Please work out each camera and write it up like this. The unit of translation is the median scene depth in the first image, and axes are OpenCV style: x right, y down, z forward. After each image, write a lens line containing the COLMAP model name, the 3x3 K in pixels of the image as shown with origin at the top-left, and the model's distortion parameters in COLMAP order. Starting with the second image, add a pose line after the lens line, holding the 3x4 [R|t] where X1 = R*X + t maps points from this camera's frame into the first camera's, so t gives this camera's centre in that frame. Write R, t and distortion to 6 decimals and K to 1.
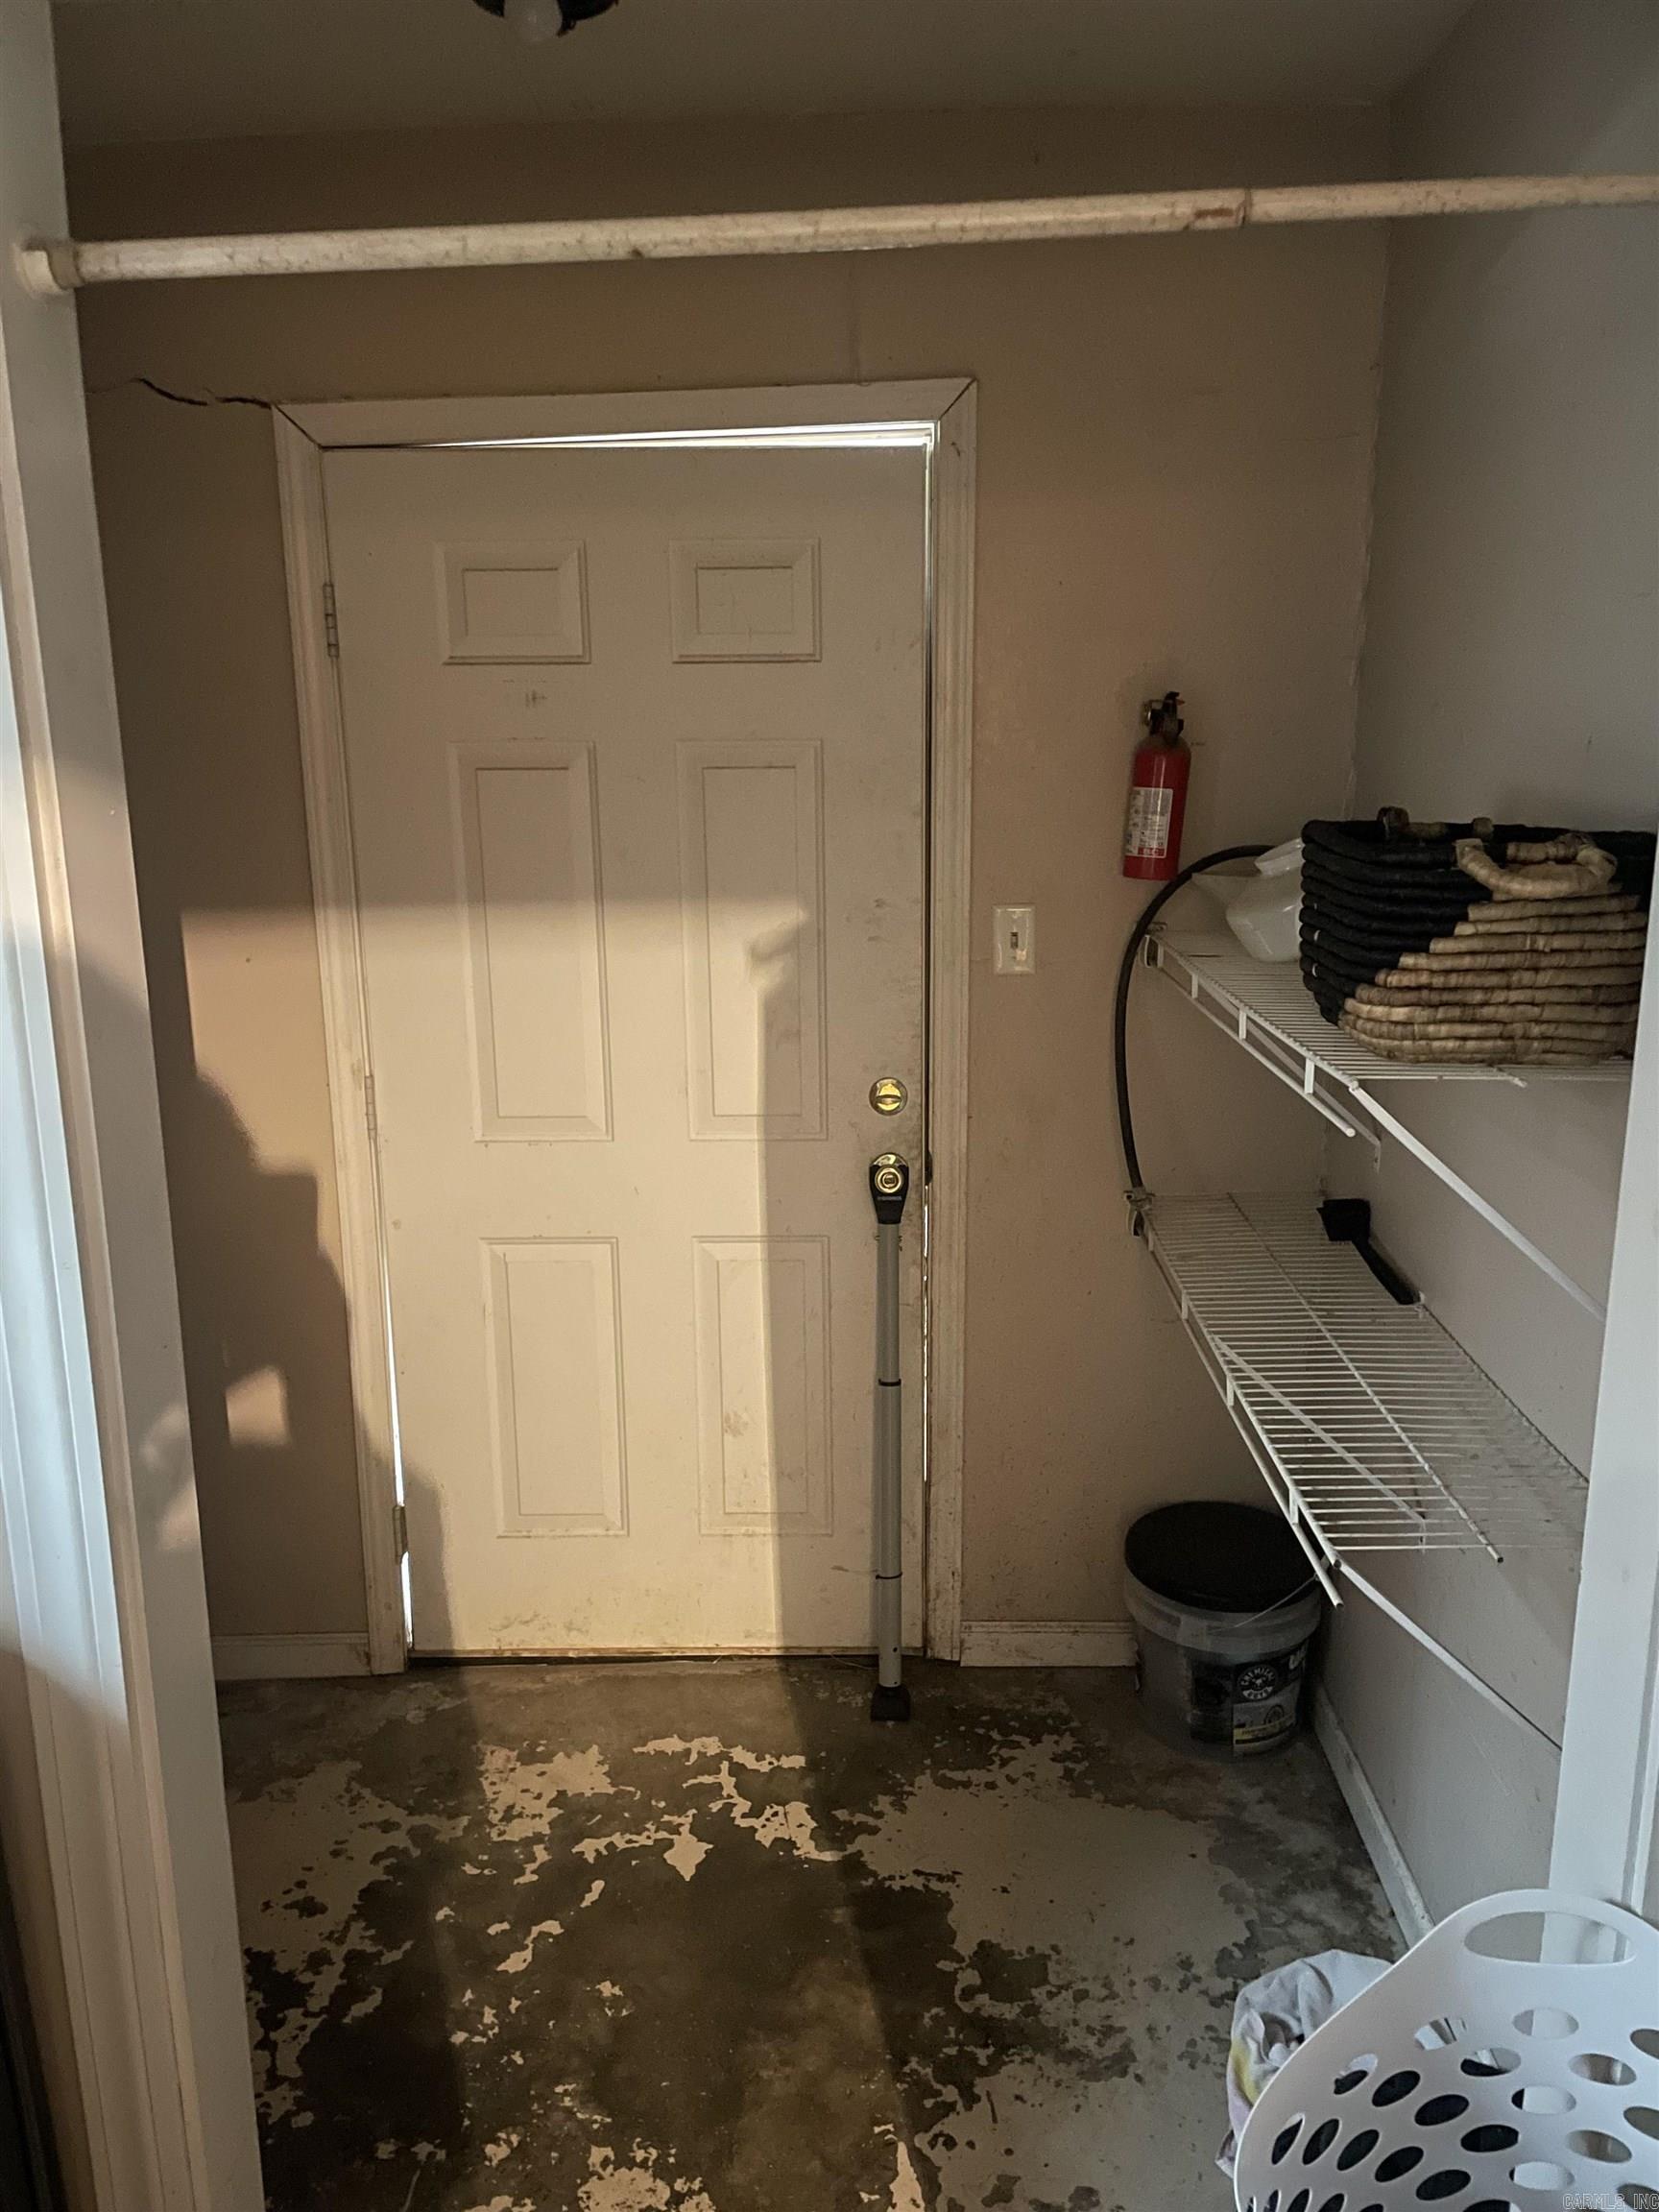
lens RADIAL K [[1685.6, 0, 824.8], [0, 1685.6, 1101.7], [0, 0, 1]] dist [0.087955, -0.106473]
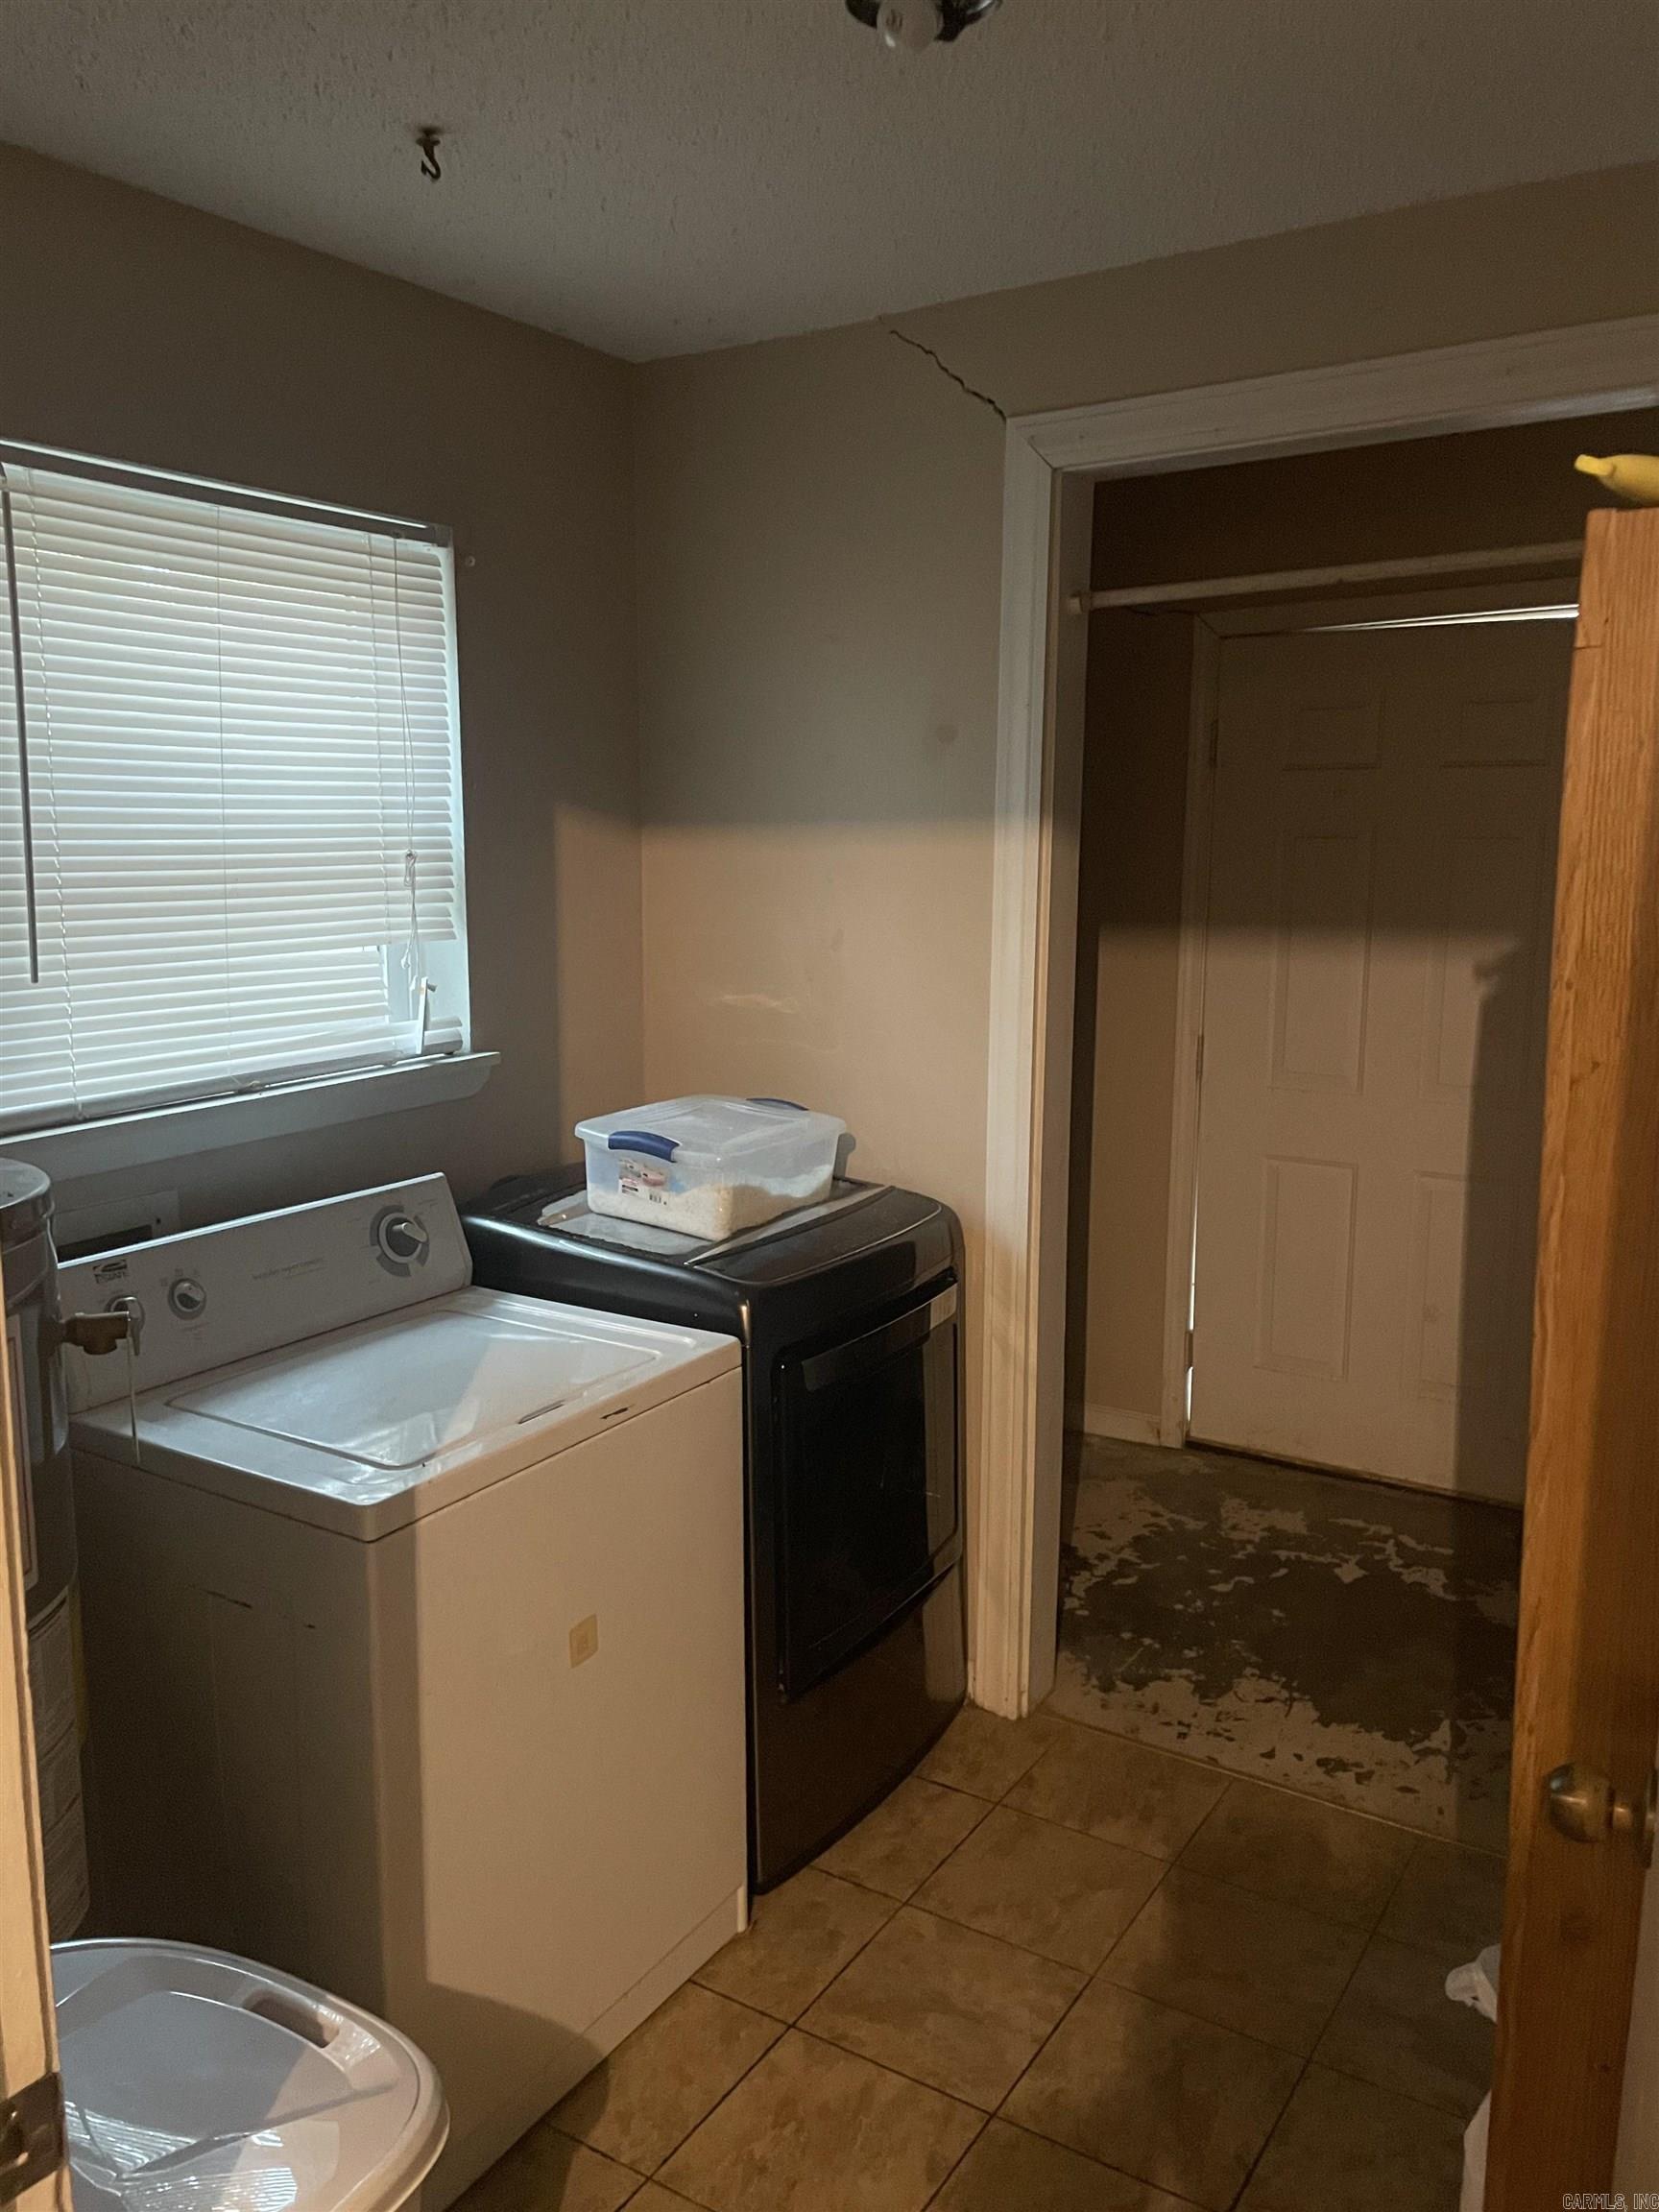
lens RADIAL K [[1685.6, 0, 827.6], [0, 1685.6, 1101.8], [0, 0, 1]] dist [0.087955, -0.106473]
pose [[0.863645, 0.098994, -0.494284, 0.211079], [-0.127237, 0.991589, -0.023724, 0.129170], [0.487778, 0.083380, 0.868976, -0.511203]]
